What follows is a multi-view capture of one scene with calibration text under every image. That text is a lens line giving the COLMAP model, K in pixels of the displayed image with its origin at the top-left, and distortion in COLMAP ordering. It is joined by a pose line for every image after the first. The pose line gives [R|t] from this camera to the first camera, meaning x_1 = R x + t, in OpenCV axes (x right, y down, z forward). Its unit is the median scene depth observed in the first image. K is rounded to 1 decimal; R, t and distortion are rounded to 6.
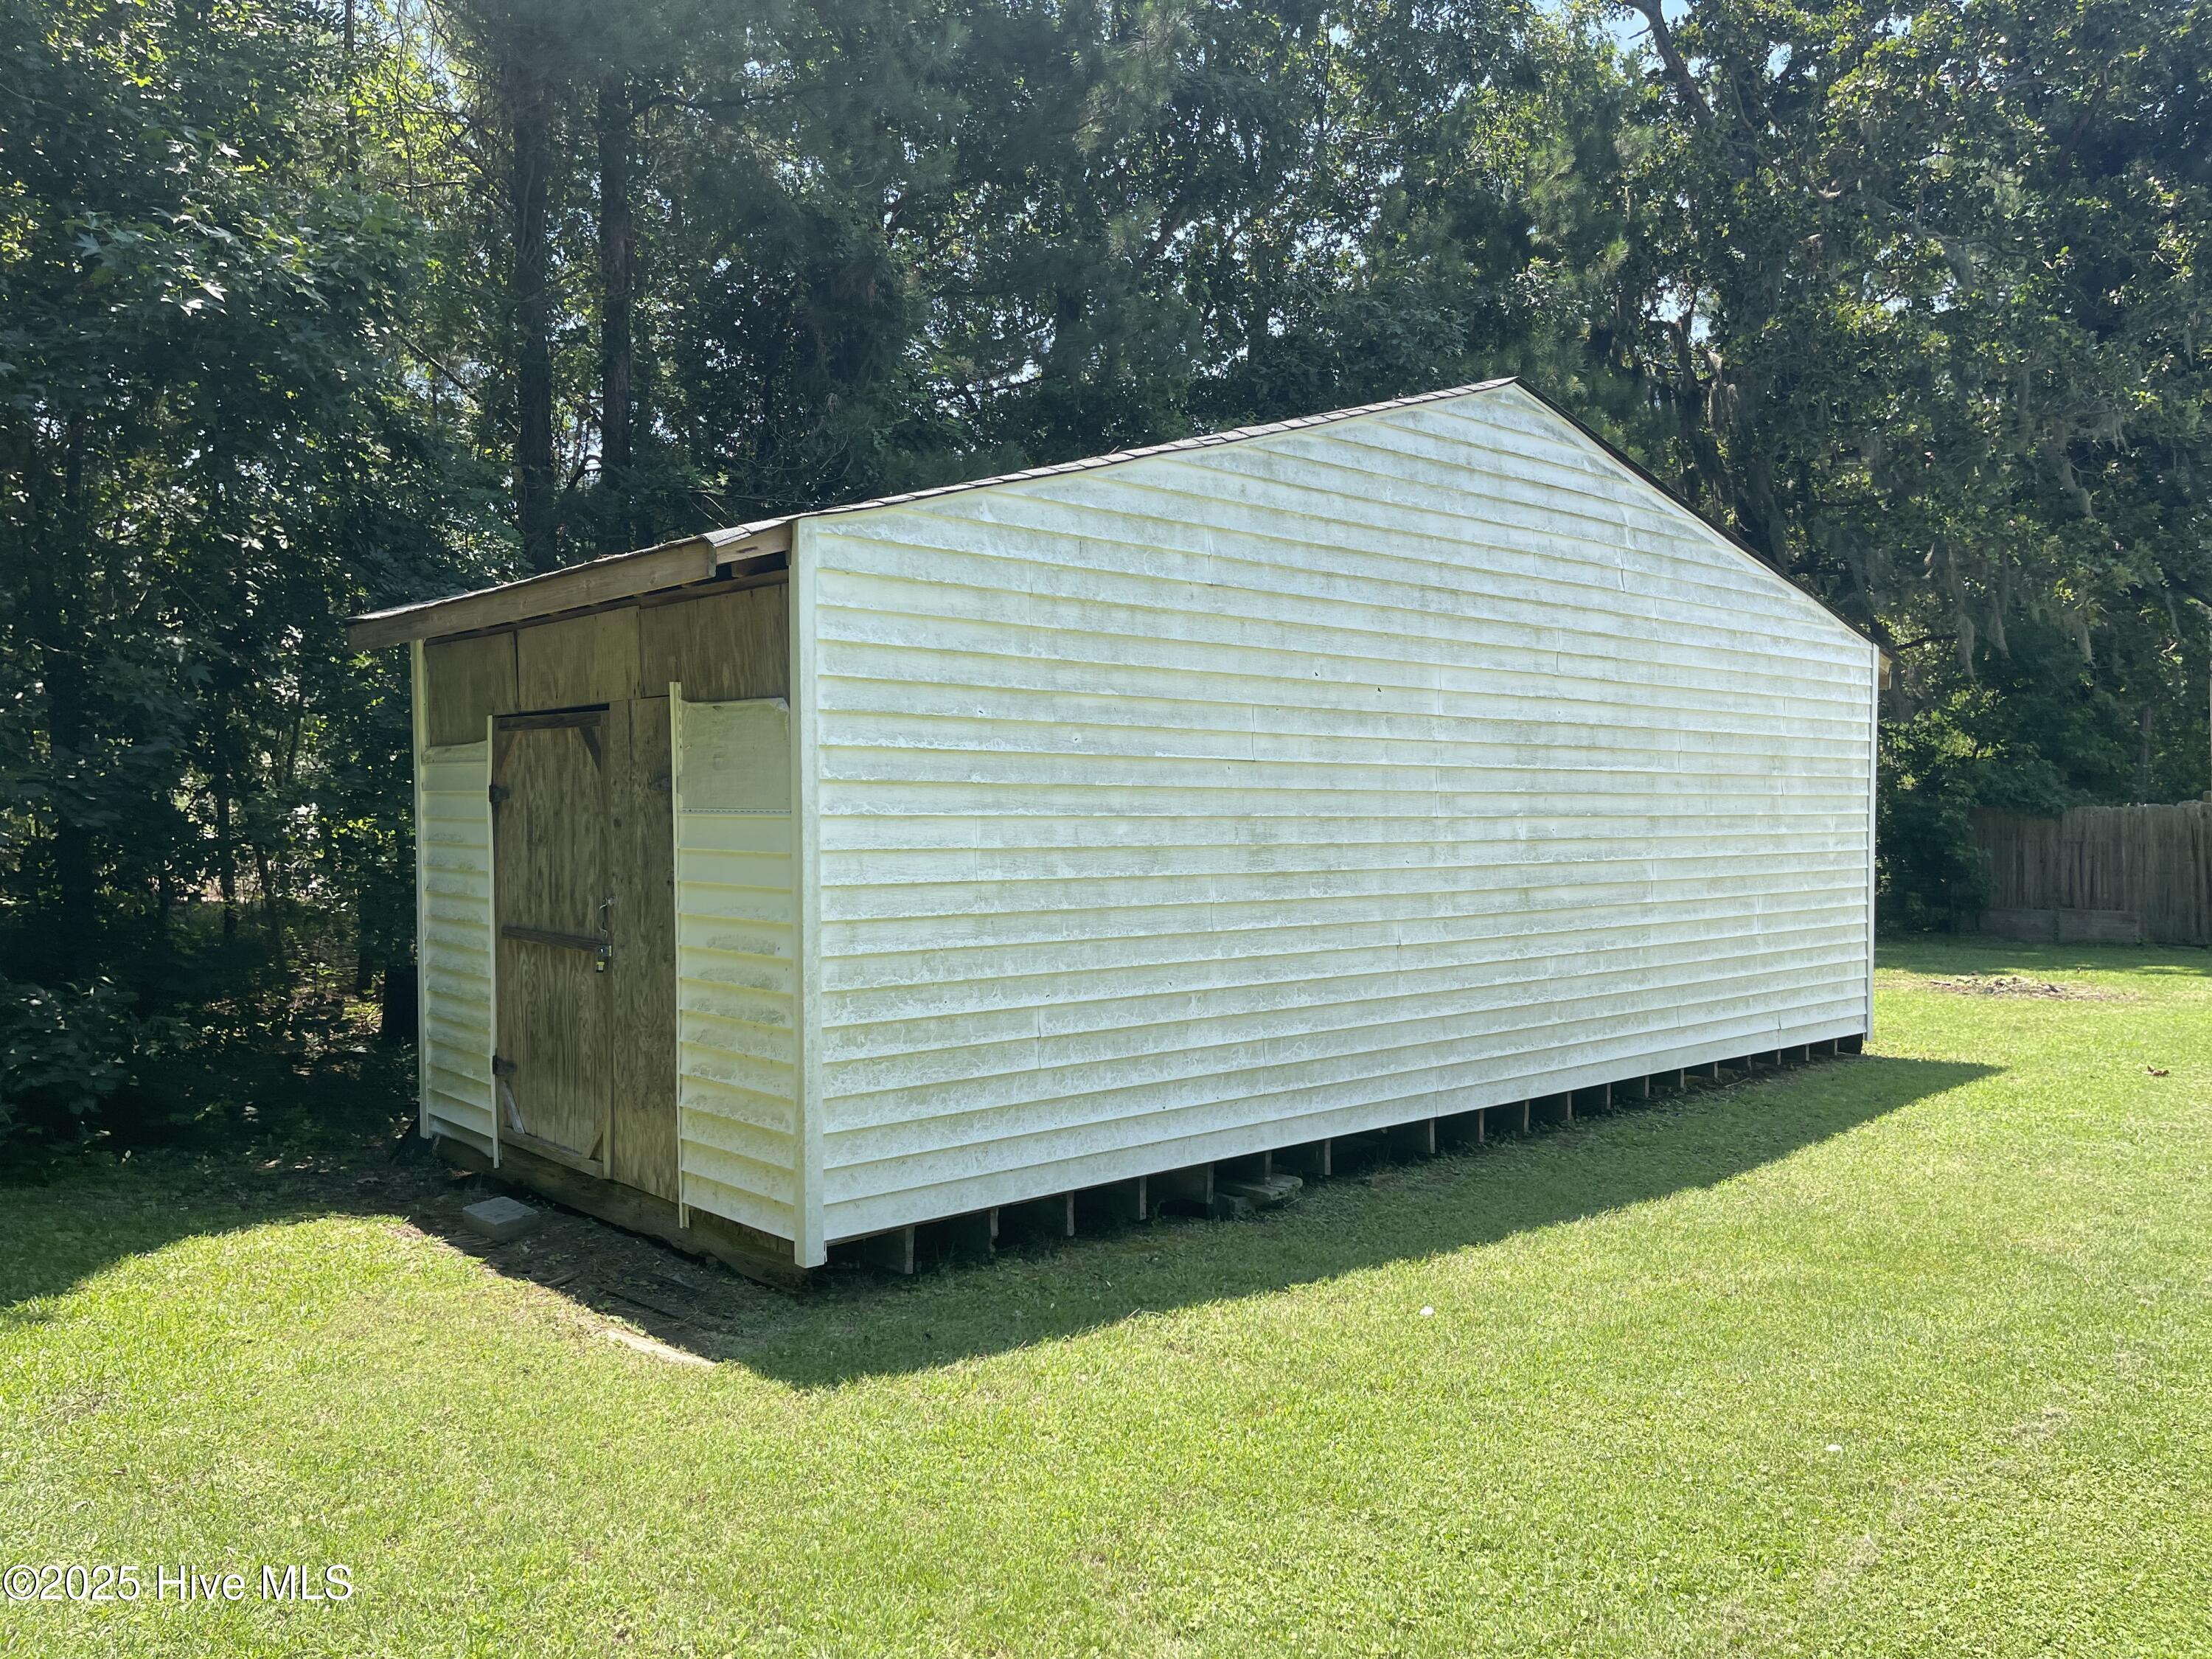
lens RADIAL K [[1635.7, 0, 1106.6], [0, 1635.7, 825.3], [0, 0, 1]] dist [0.070436, -0.004097]
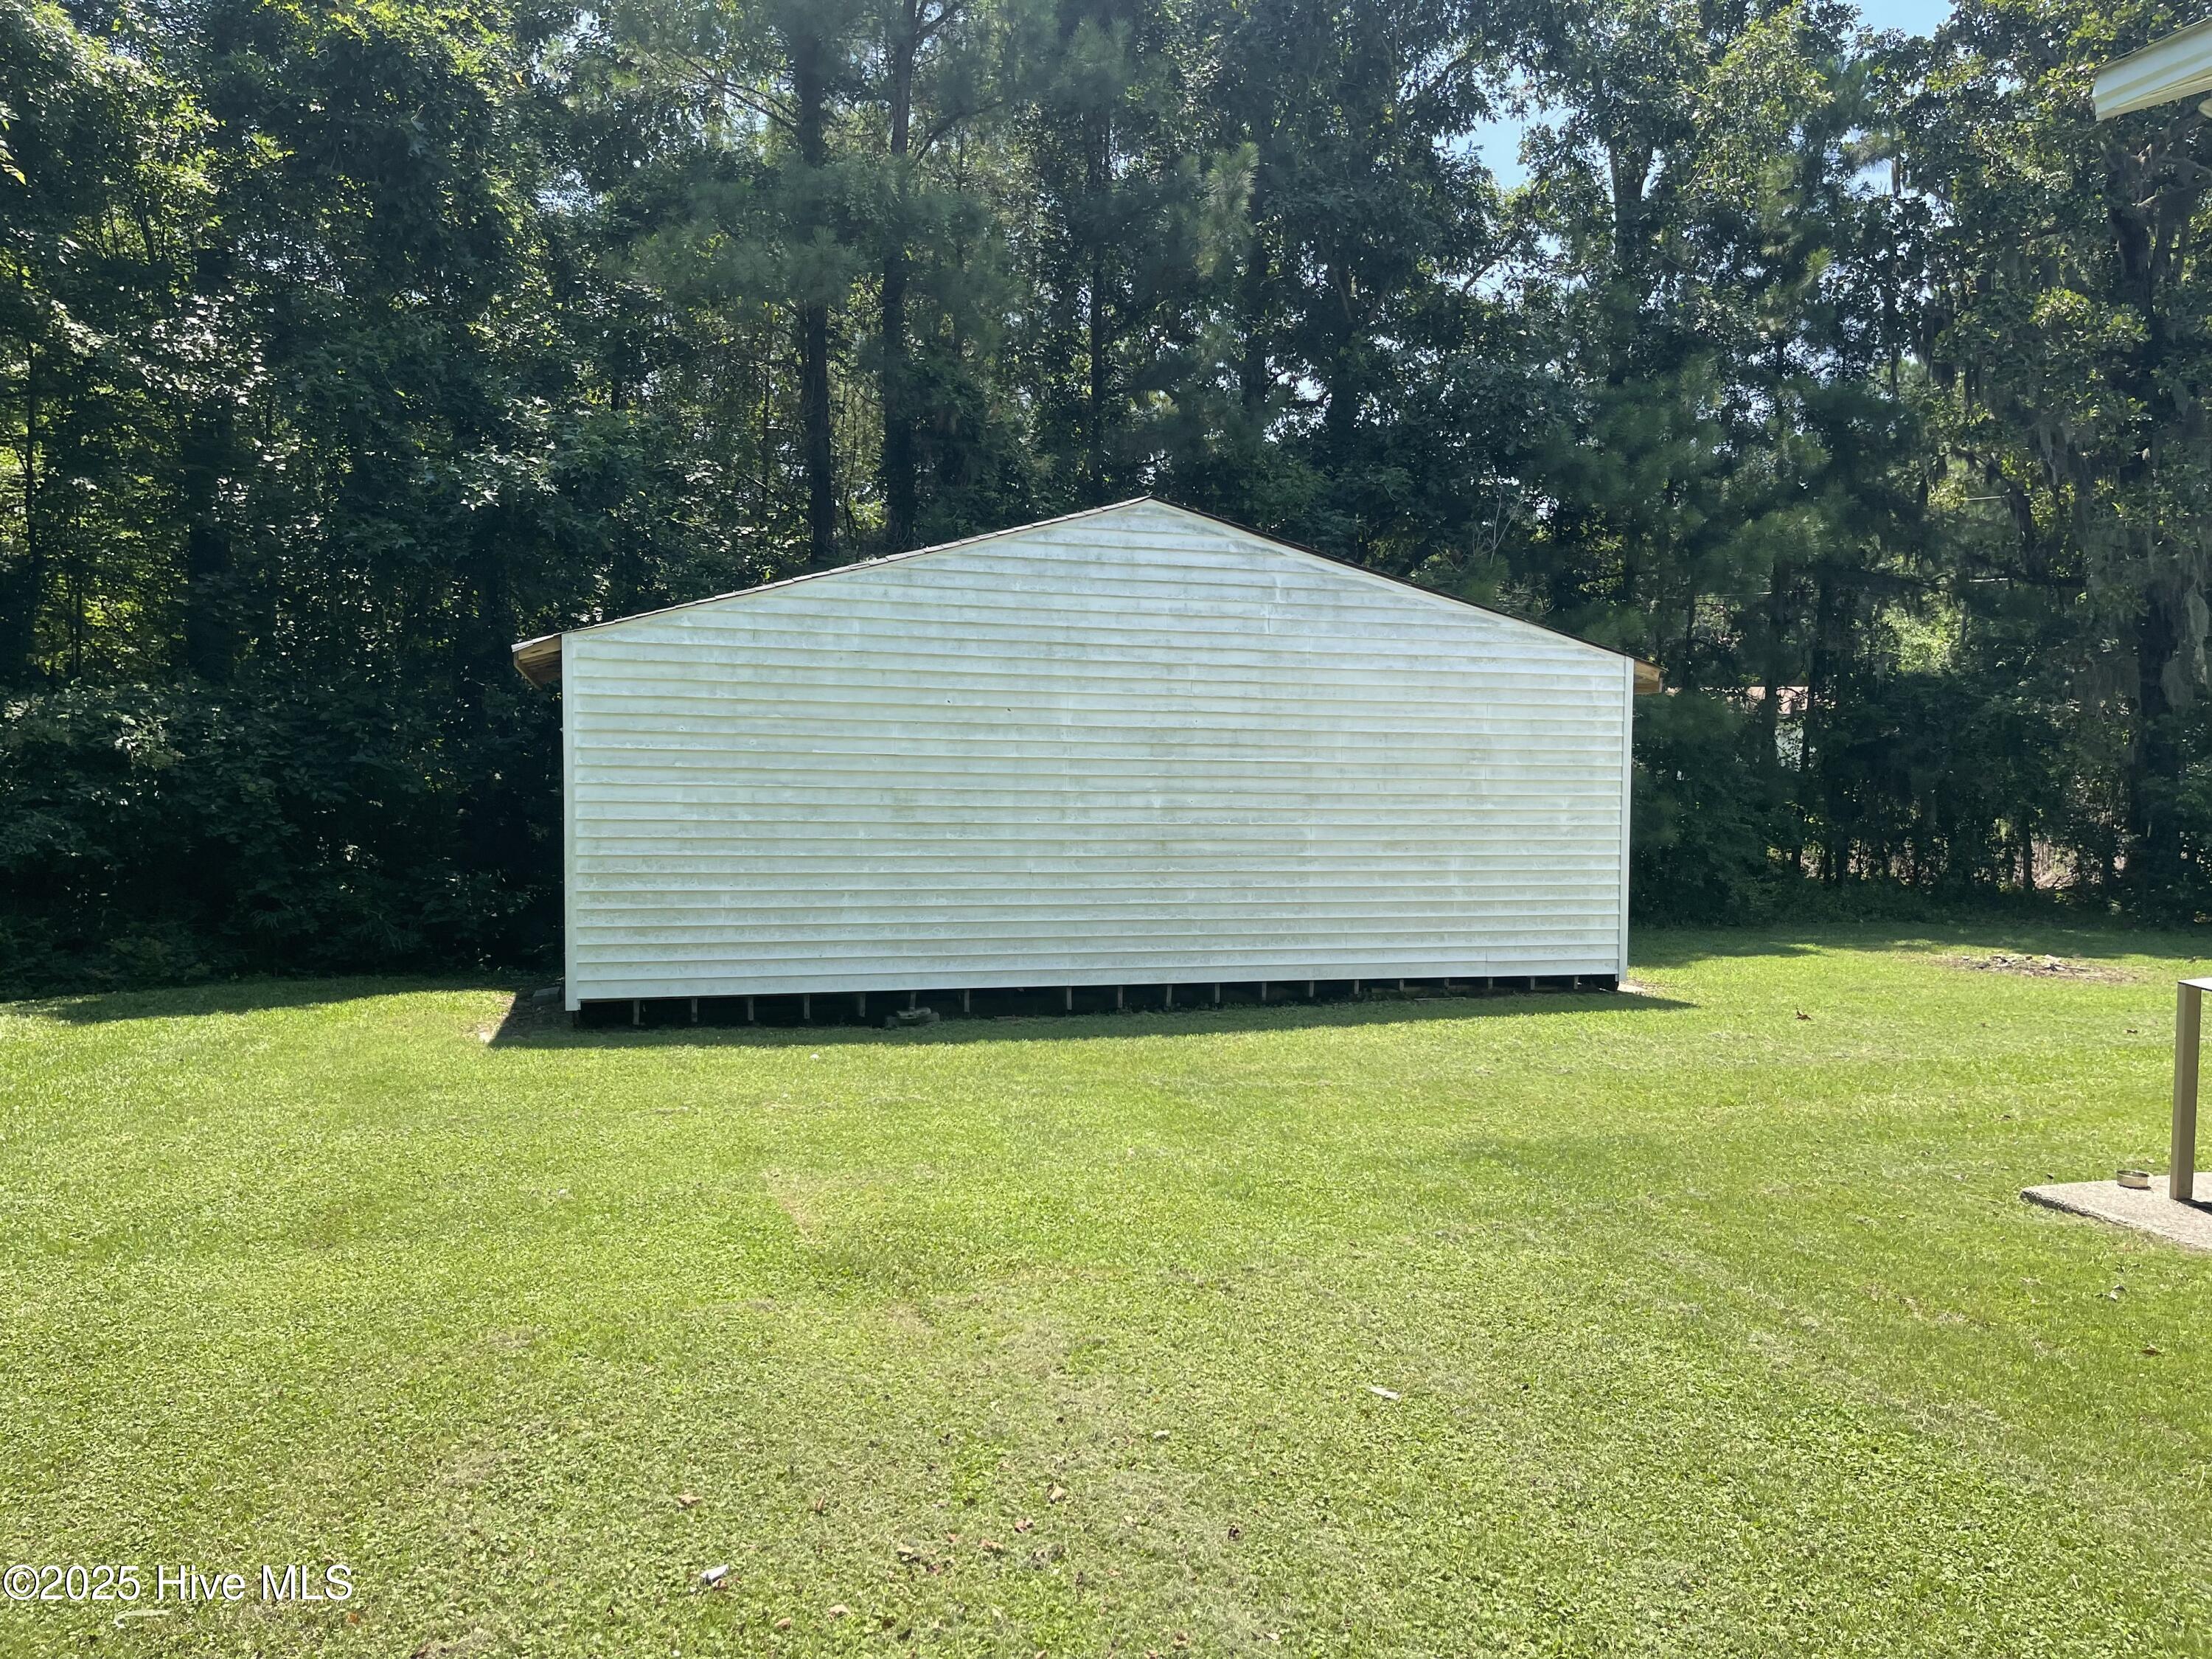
lens RADIAL K [[1635.7, 0, 1103.8], [0, 1635.7, 835.3], [0, 0, 1]] dist [0.070436, -0.004097]
pose [[0.912790, 0.020699, -0.407904, 0.924431], [-0.014598, 0.999730, 0.018063, 0.008801], [0.408168, -0.010533, 0.912846, -0.418430]]
